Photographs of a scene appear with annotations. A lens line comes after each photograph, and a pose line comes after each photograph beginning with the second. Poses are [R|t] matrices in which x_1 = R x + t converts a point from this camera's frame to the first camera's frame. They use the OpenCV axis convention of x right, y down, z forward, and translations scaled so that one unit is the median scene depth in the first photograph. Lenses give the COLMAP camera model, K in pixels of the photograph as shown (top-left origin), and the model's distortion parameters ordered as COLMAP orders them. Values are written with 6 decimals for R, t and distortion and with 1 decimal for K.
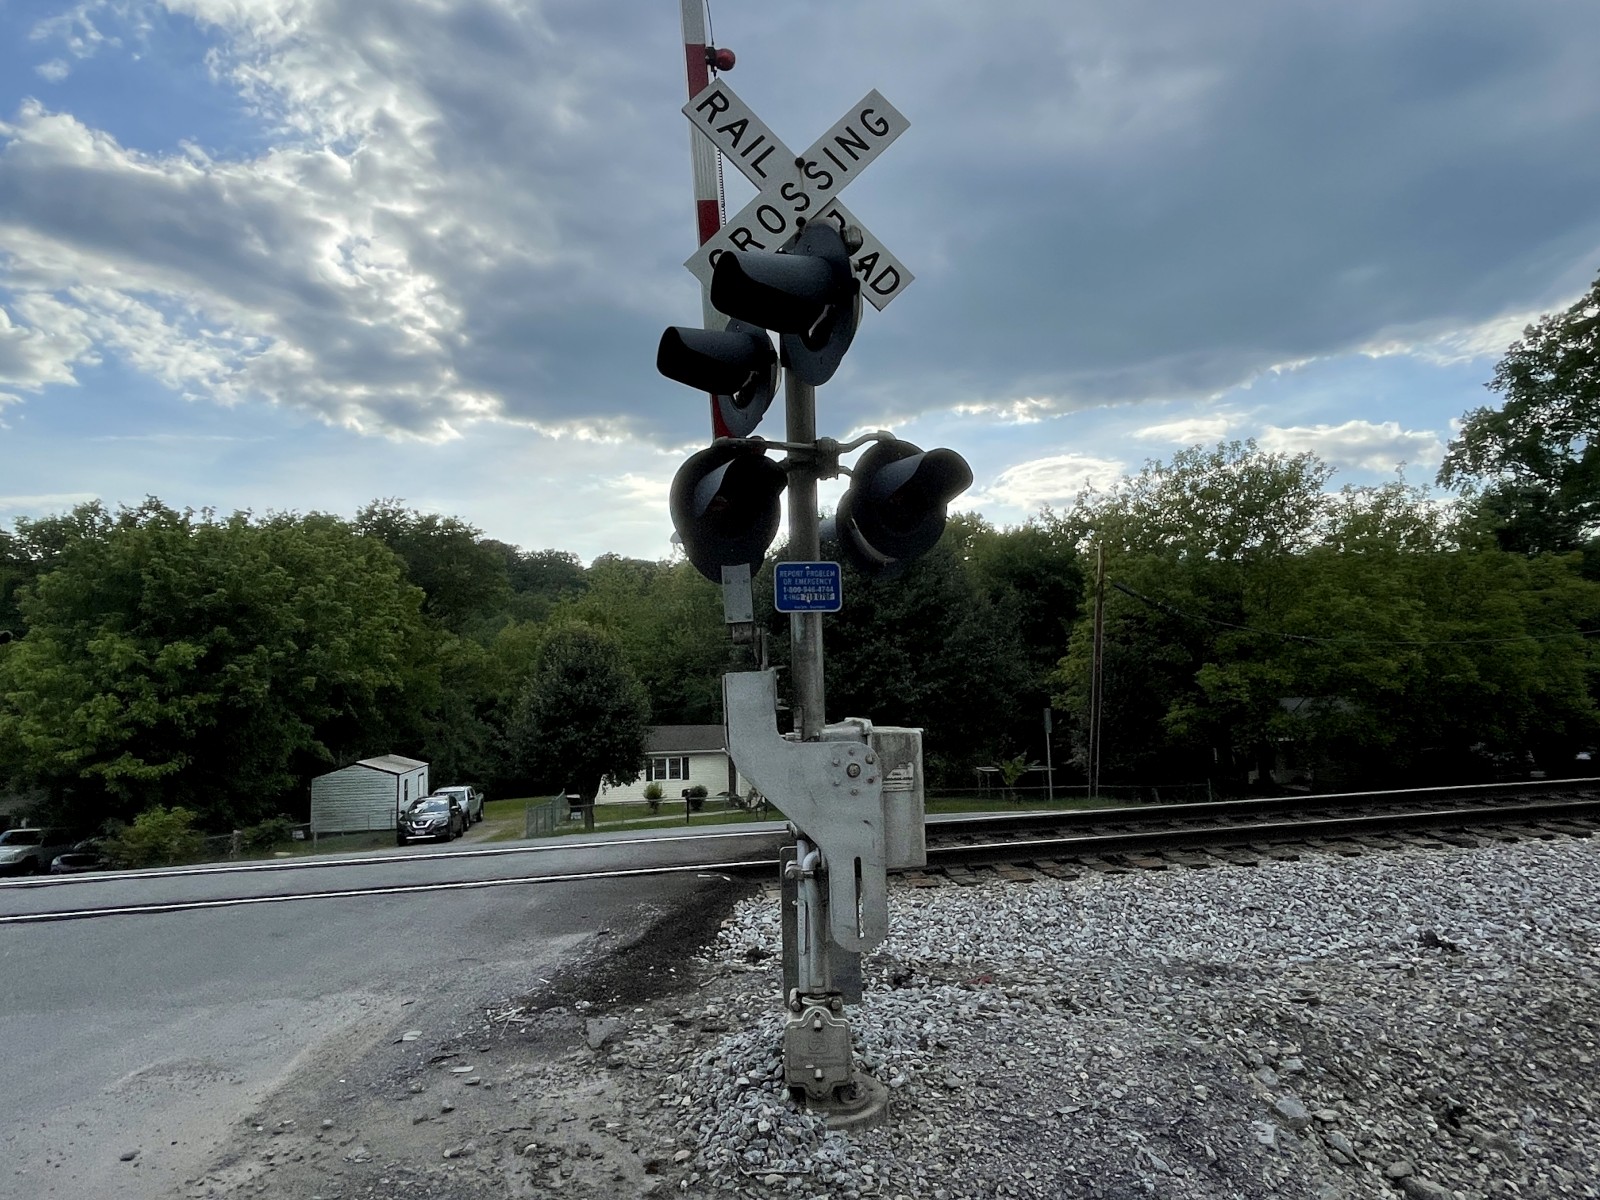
lens RADIAL K [[932.3, 0, 805.4], [0, 932.3, 601.4], [0, 0, 1]] dist [-0.007564, 0.000354]
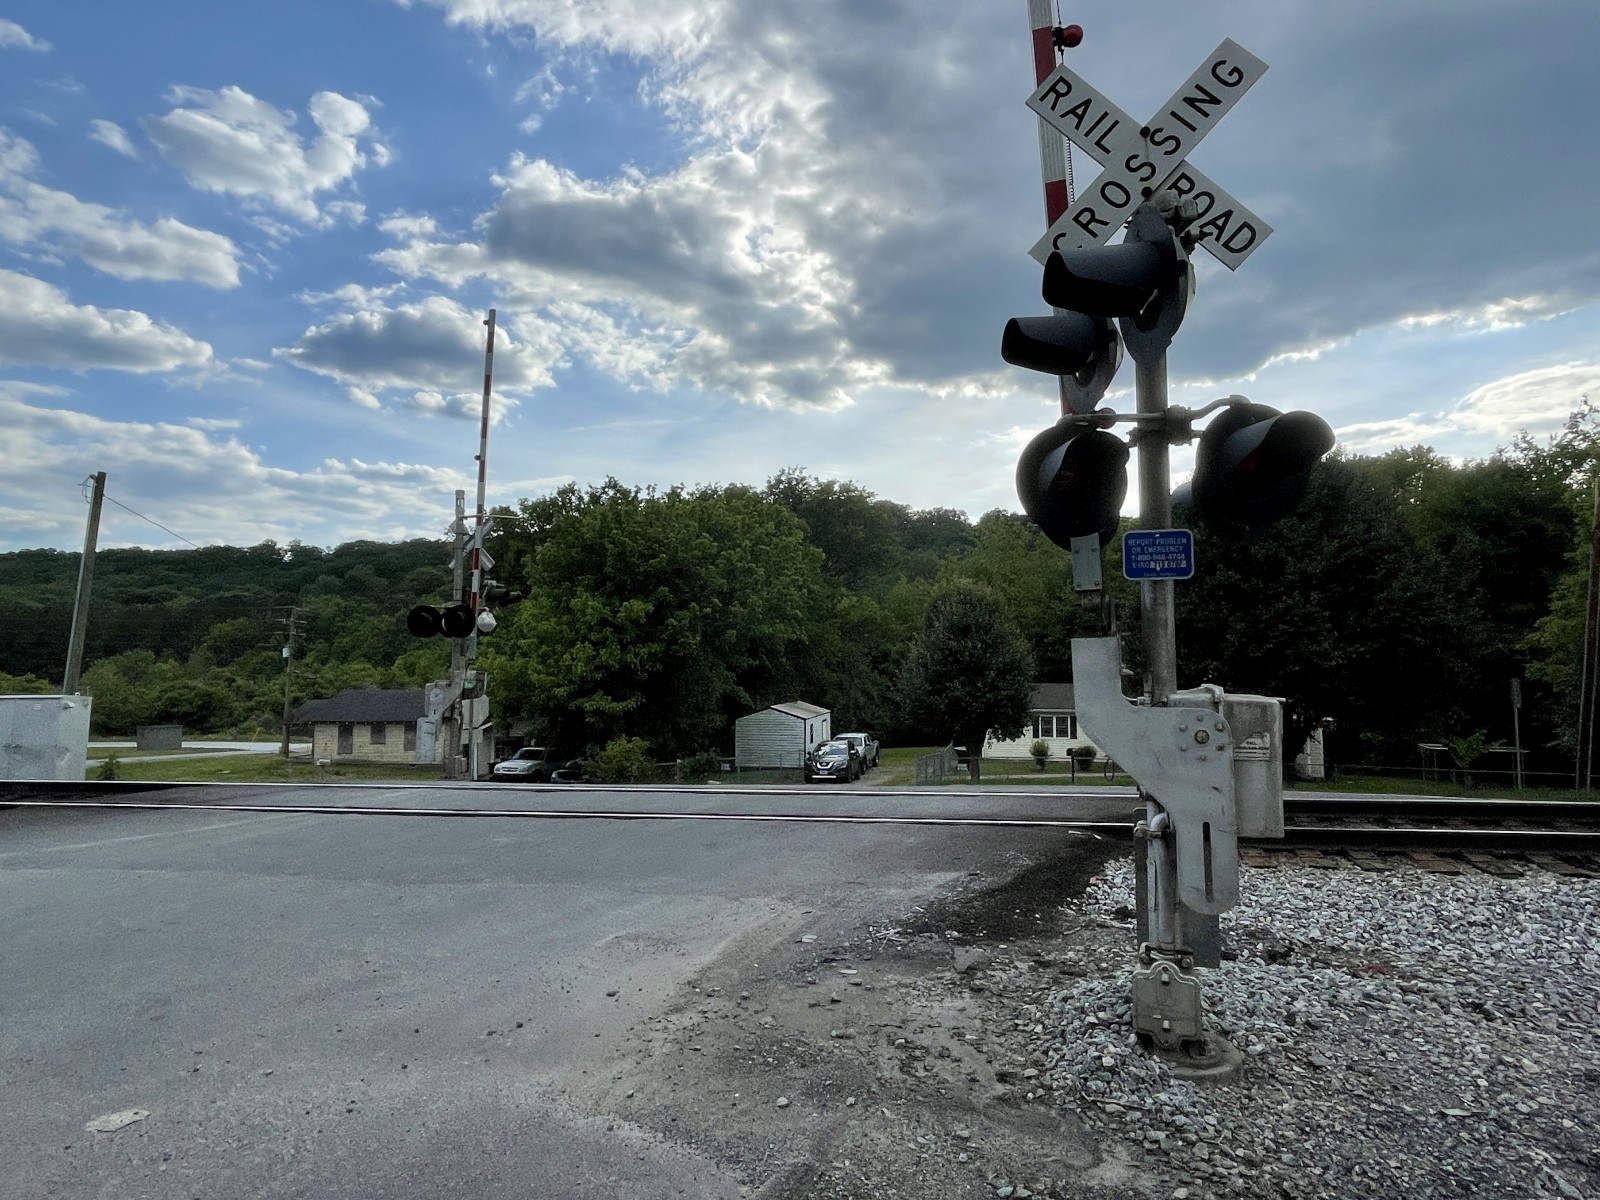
lens RADIAL K [[932.3, 0, 805.4], [0, 932.3, 601.4], [0, 0, 1]] dist [-0.007564, 0.000354]
pose [[0.917050, -0.000479, -0.398771, 0.014463], [0.019179, 0.998895, 0.042907, -0.004104], [0.398310, -0.046996, 0.916046, -0.021794]]
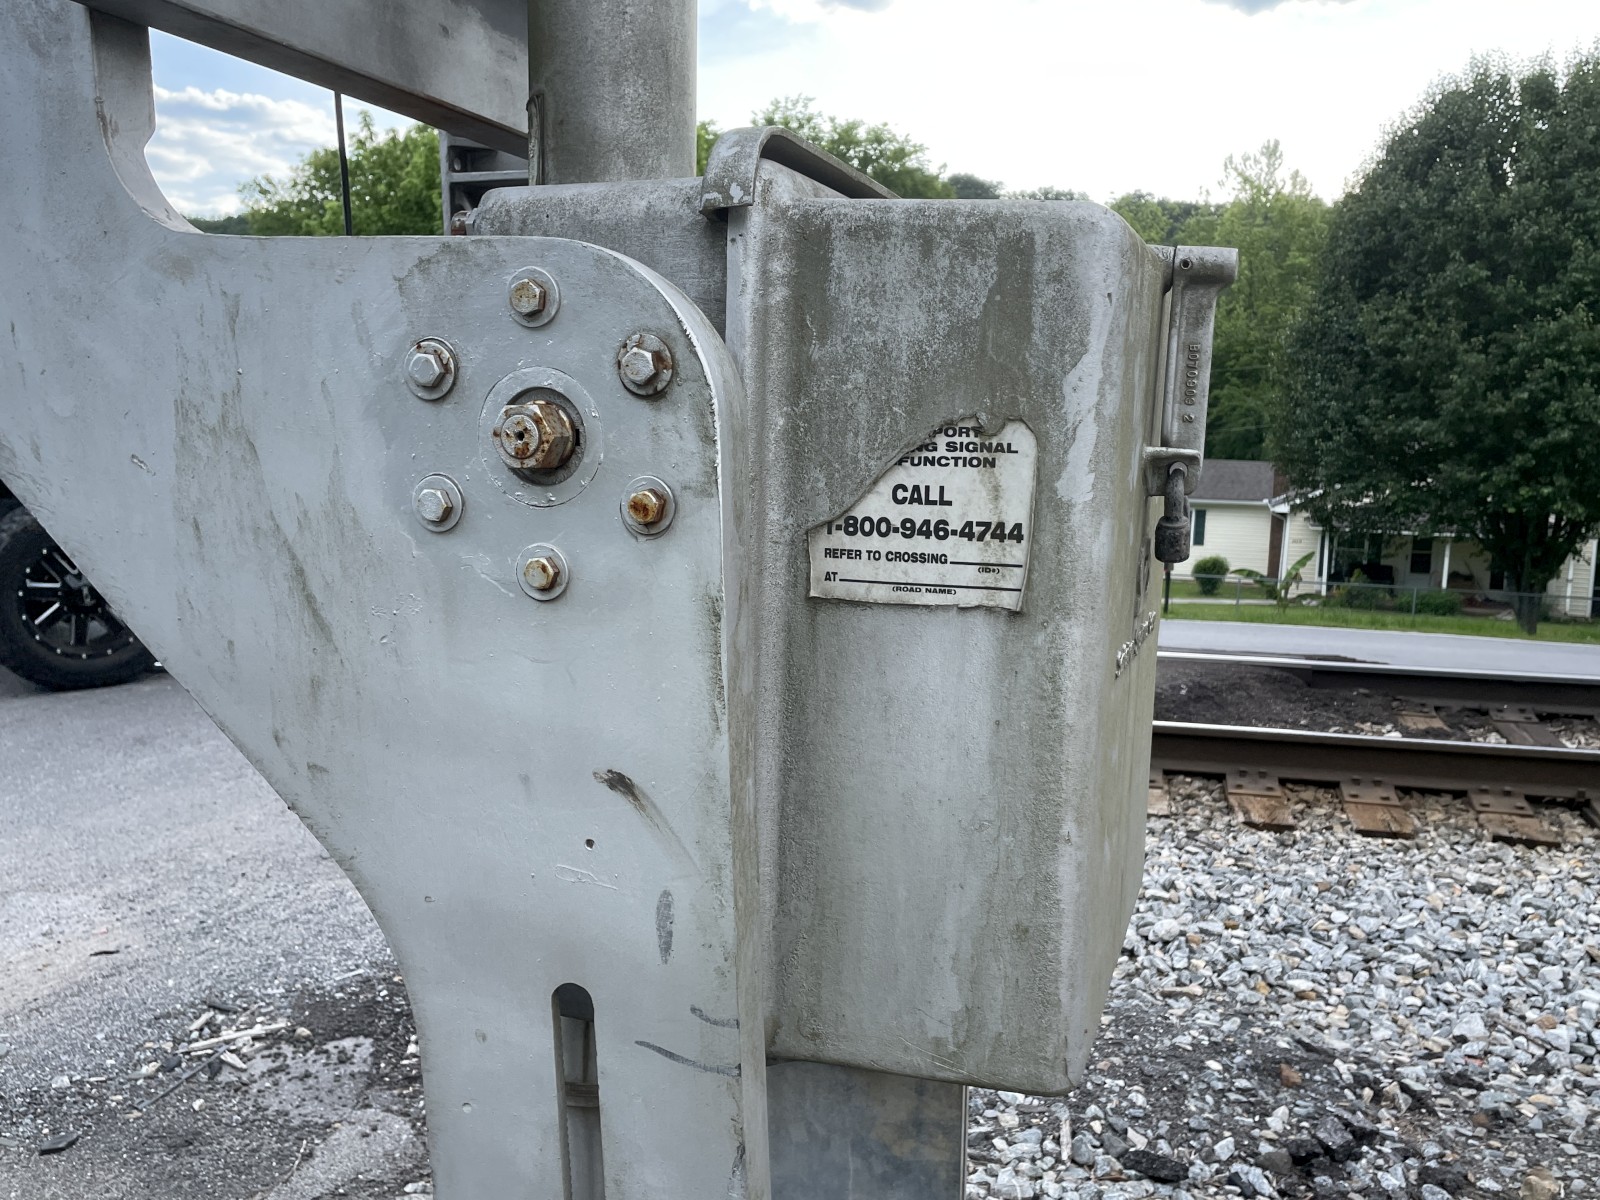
lens RADIAL K [[1394.4, 0, 808.0], [0, 1394.4, 606.1], [0, 0, 1]] dist [0.023327, -0.000938]
pose [[0.910737, 0.105789, -0.399208, 0.043257], [-0.008376, 0.971168, 0.238248, 0.037279], [0.412902, -0.213638, 0.885365, 0.197057]]
